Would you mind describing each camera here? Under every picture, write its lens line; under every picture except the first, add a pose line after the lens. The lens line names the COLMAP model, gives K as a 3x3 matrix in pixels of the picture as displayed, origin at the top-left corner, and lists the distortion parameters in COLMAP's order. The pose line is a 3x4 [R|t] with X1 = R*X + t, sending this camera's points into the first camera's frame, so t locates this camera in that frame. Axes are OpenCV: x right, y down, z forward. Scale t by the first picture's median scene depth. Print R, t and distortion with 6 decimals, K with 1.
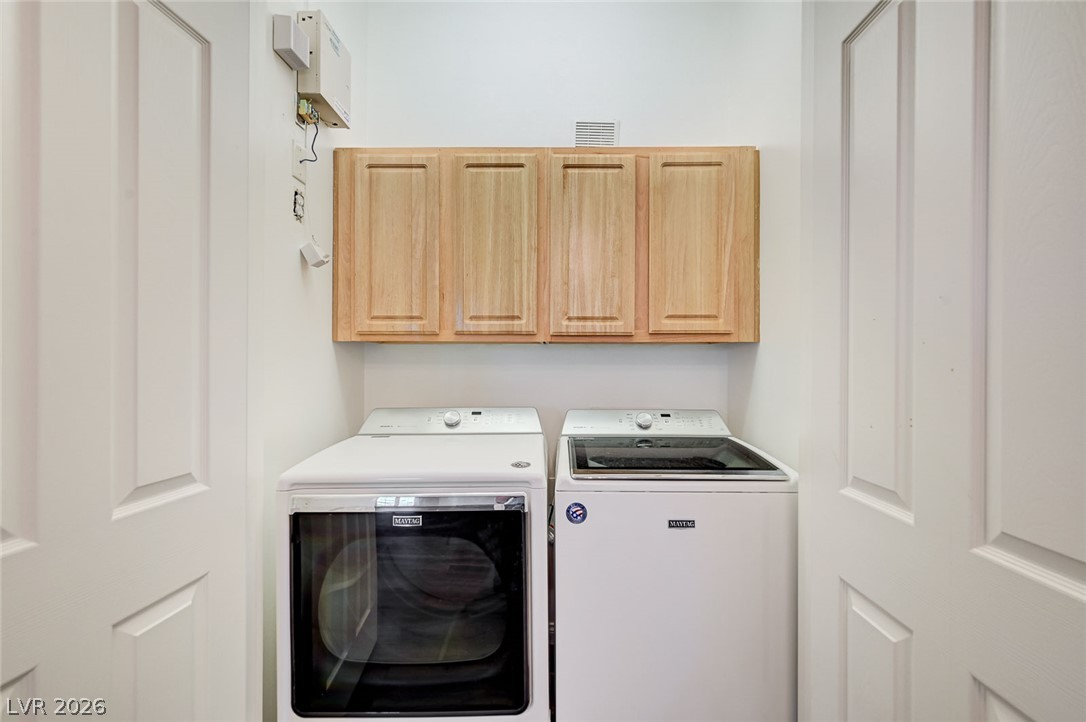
lens RADIAL K [[452.1, 0, 548.2], [0, 452.1, 367.1], [0, 0, 1]] dist [-0.002069, 0.000048]
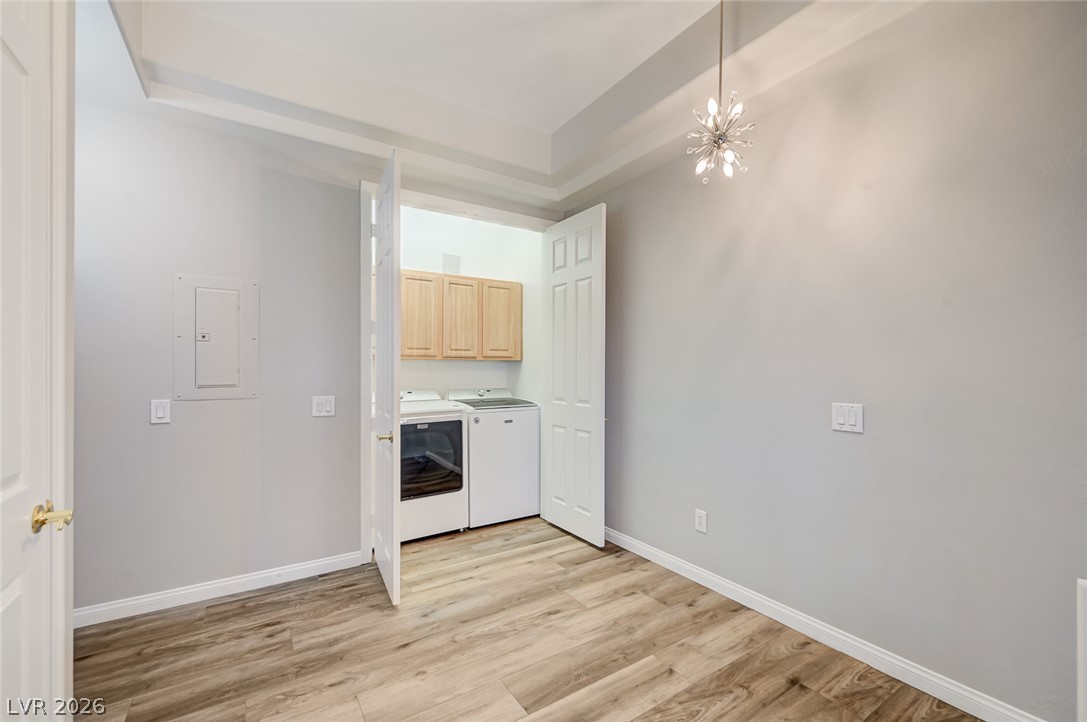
lens RADIAL K [[452.5, 0, 548.7], [0, 452.5, 367.1], [0, 0, 1]] dist [-0.002069, 0.000048]
pose [[0.829698, -0.000234, 0.558212, -0.825185], [0.003157, 0.999986, -0.004274, -0.007604], [-0.558203, 0.005308, 0.829687, -1.179612]]
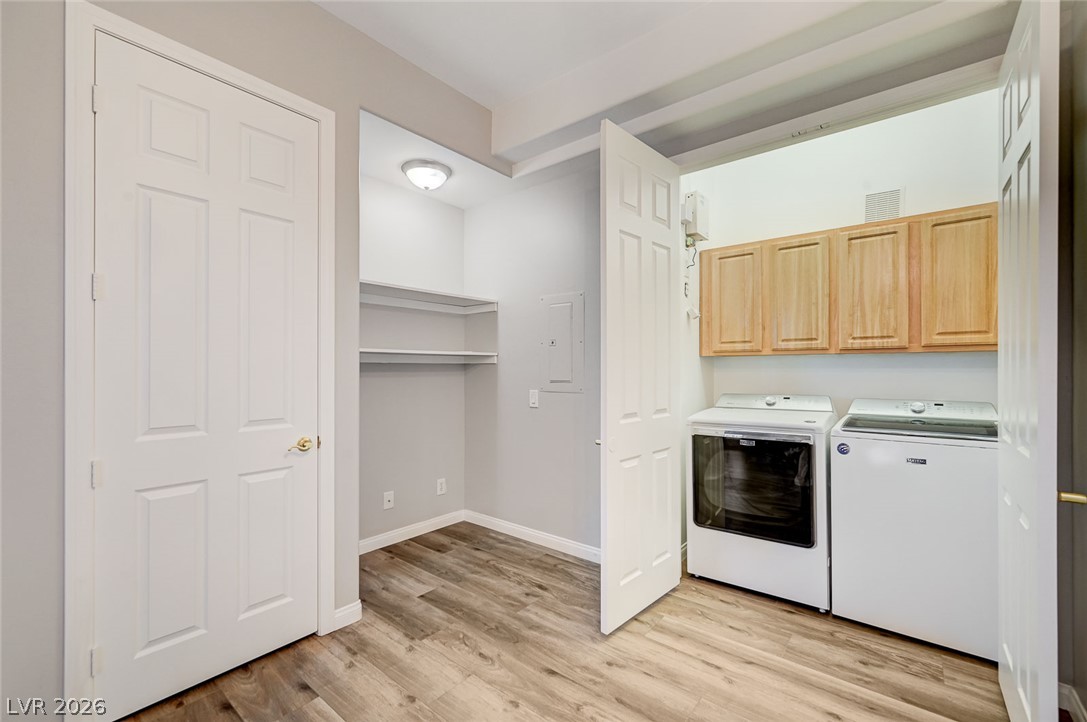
lens RADIAL K [[452.5, 0, 548.7], [0, 452.5, 367.1], [0, 0, 1]] dist [-0.002069, 0.000048]
pose [[0.785919, -0.006634, -0.618294, 0.180127], [0.001444, 0.999959, -0.008894, 0.002320], [0.618328, 0.006097, 0.785896, -0.834119]]
